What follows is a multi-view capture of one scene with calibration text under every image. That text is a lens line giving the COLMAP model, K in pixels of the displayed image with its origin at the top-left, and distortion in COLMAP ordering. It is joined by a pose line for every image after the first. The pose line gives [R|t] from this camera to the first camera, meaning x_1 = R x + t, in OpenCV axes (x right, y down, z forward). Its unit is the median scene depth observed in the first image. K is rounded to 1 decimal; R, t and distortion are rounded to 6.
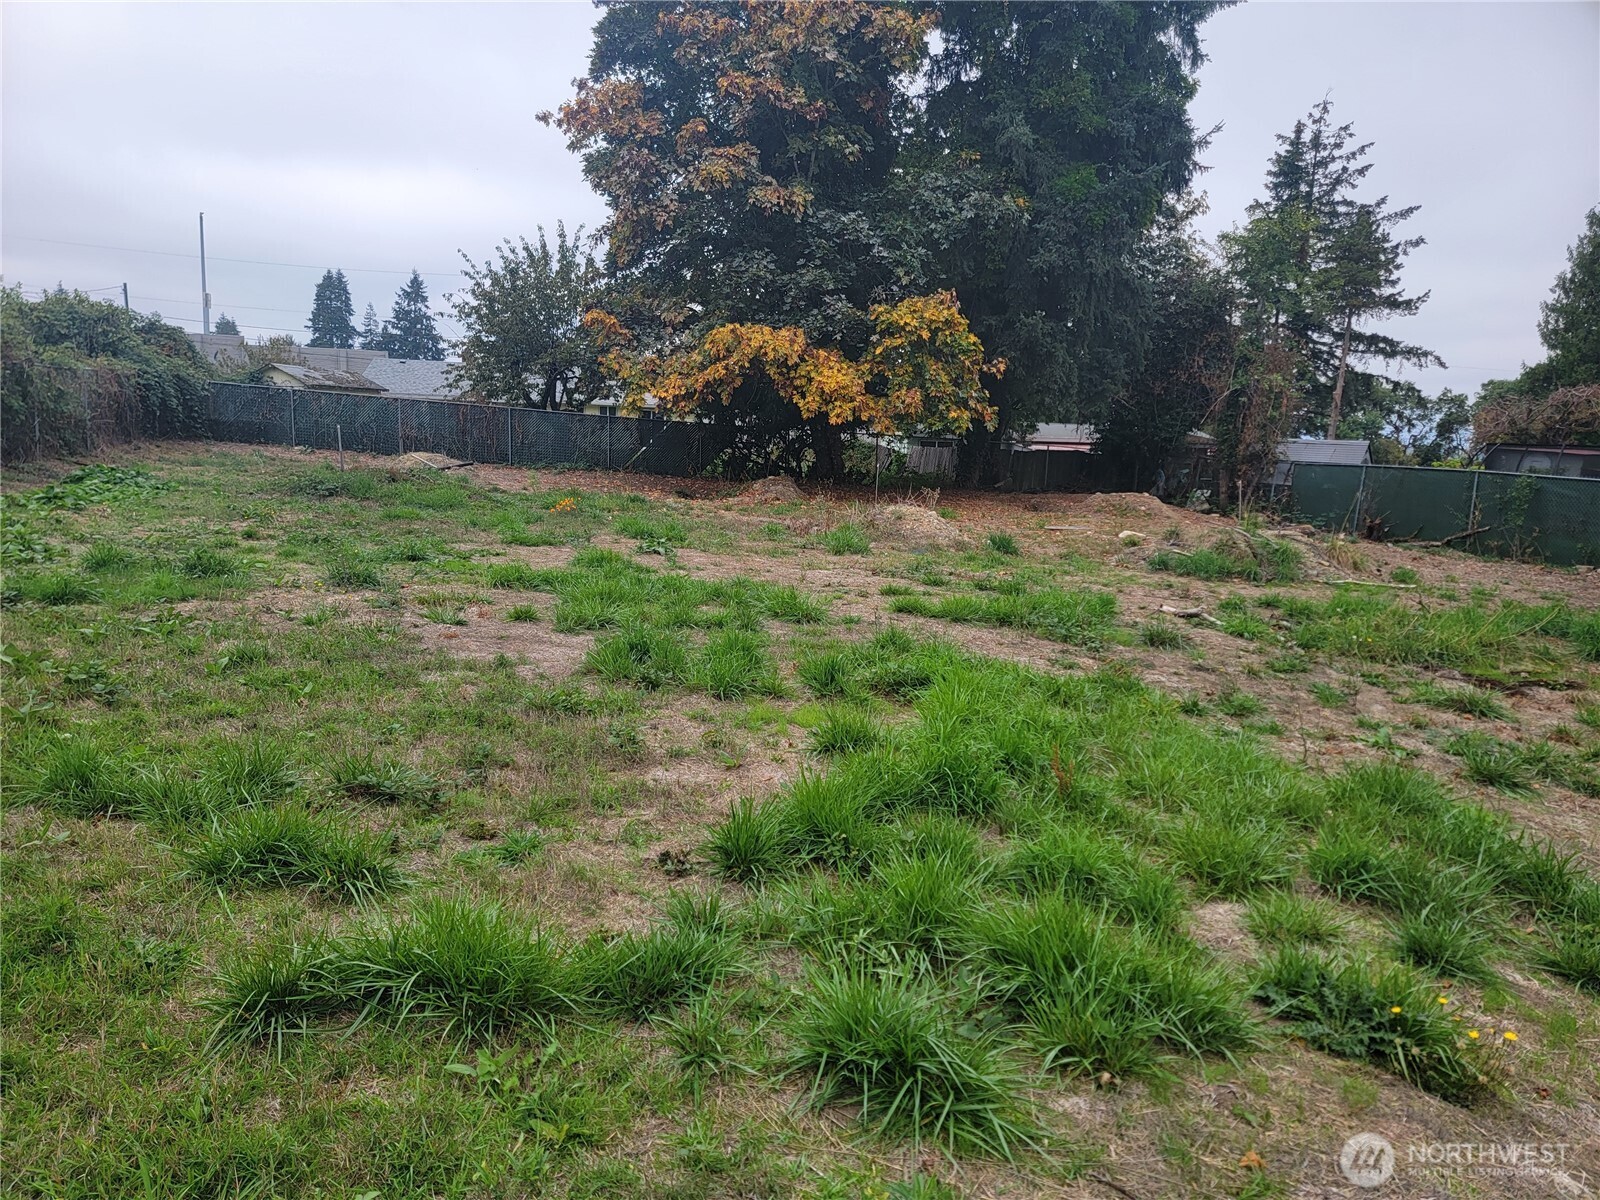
lens RADIAL K [[1057.1, 0, 803.8], [0, 1057.1, 623.9], [0, 0, 1]] dist [0.081161, -0.060148]
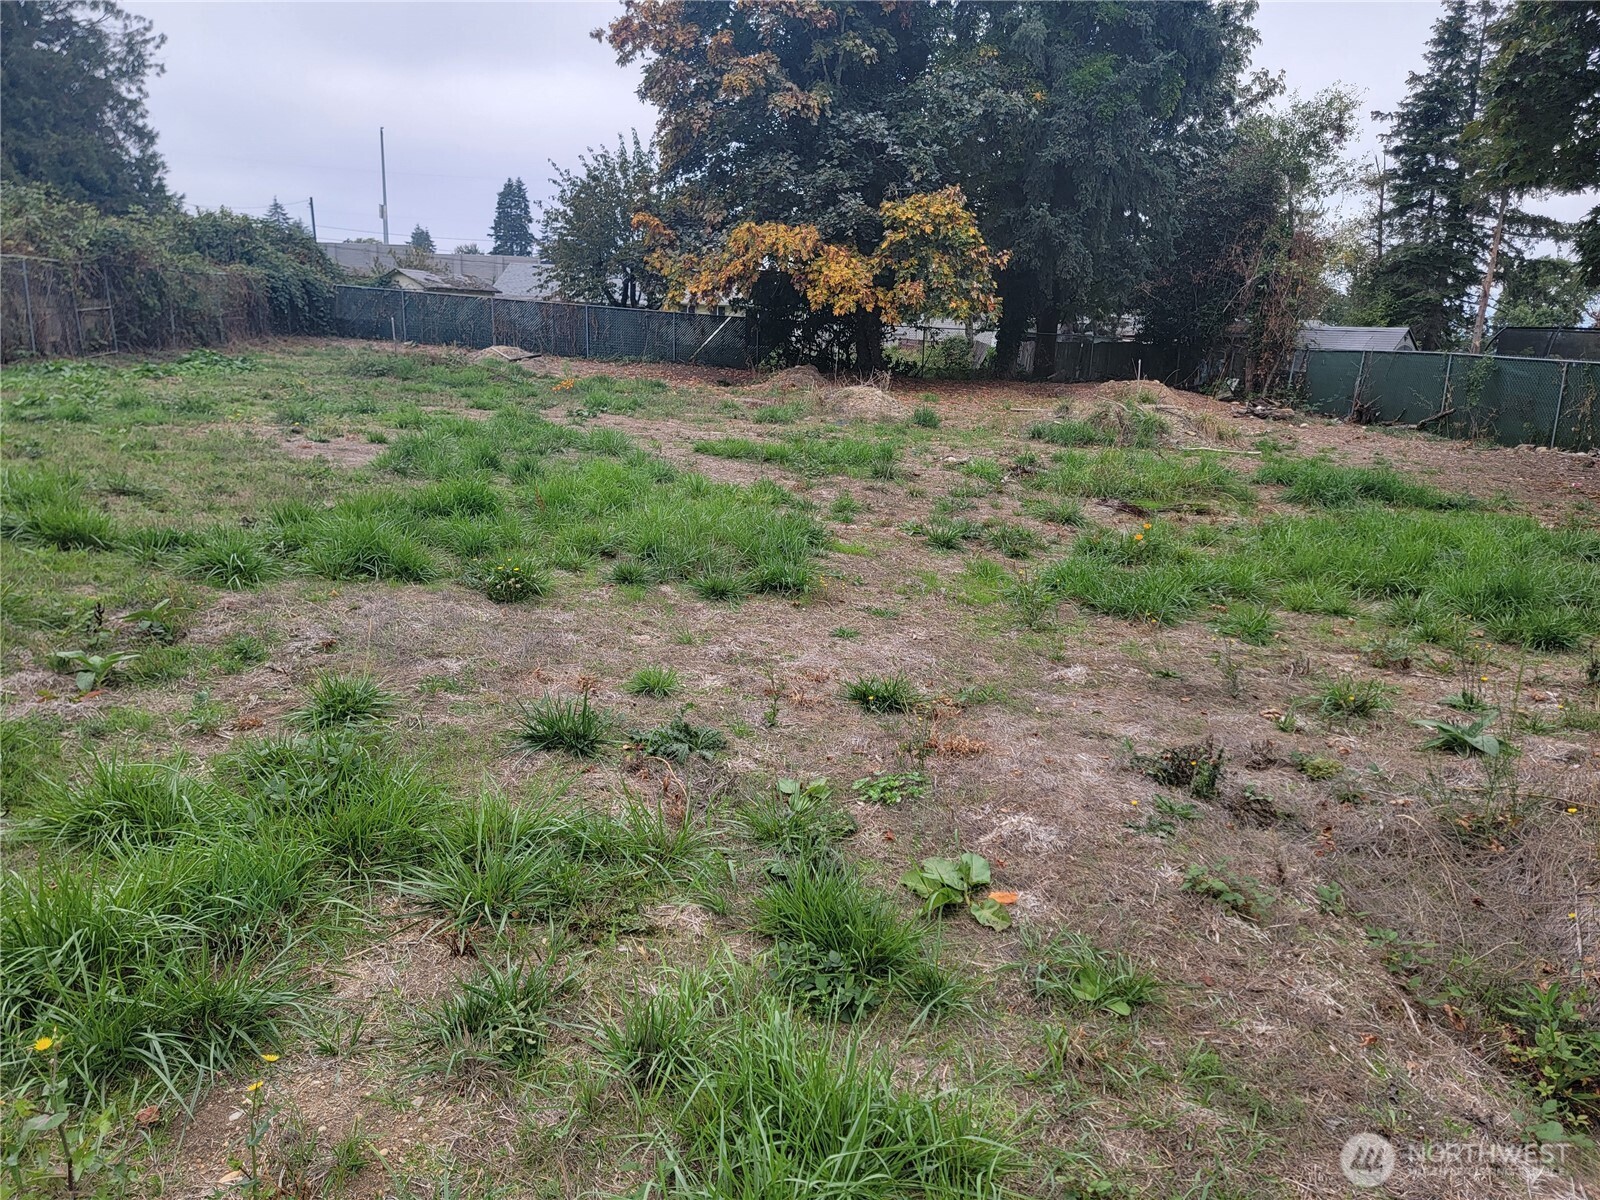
lens RADIAL K [[1057.6, 0, 796.9], [0, 1057.6, 593.9], [0, 0, 1]] dist [0.078426, -0.059765]
pose [[0.988655, 0.029003, -0.147381, 0.142984], [-0.019958, 0.997846, 0.062489, 0.027613], [0.148875, -0.058838, 0.987104, -0.092904]]
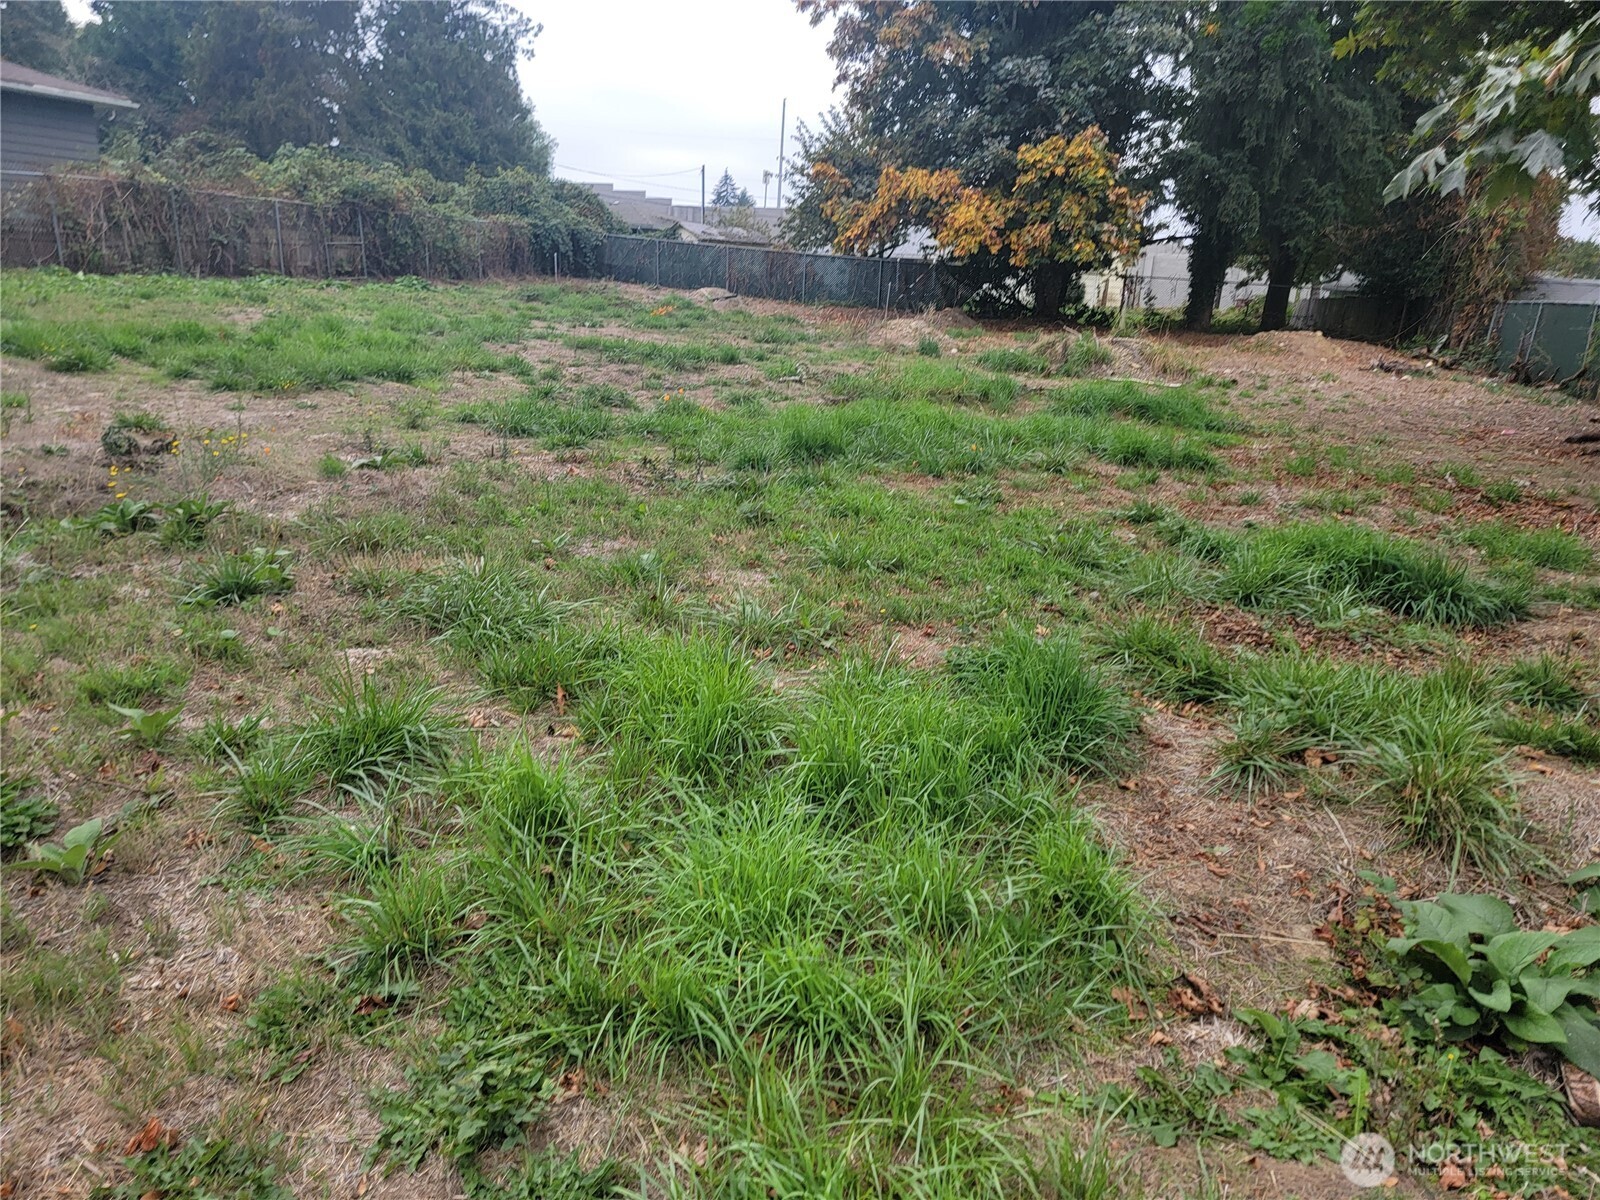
lens RADIAL K [[1043.1, 0, 779.2], [0, 1043.1, 591.5], [0, 0, 1]] dist [0.086742, -0.060476]
pose [[0.870334, 0.144907, -0.470661, 0.407161], [-0.100485, 0.987876, 0.118334, 0.047256], [0.482102, -0.055696, 0.874343, -0.091749]]
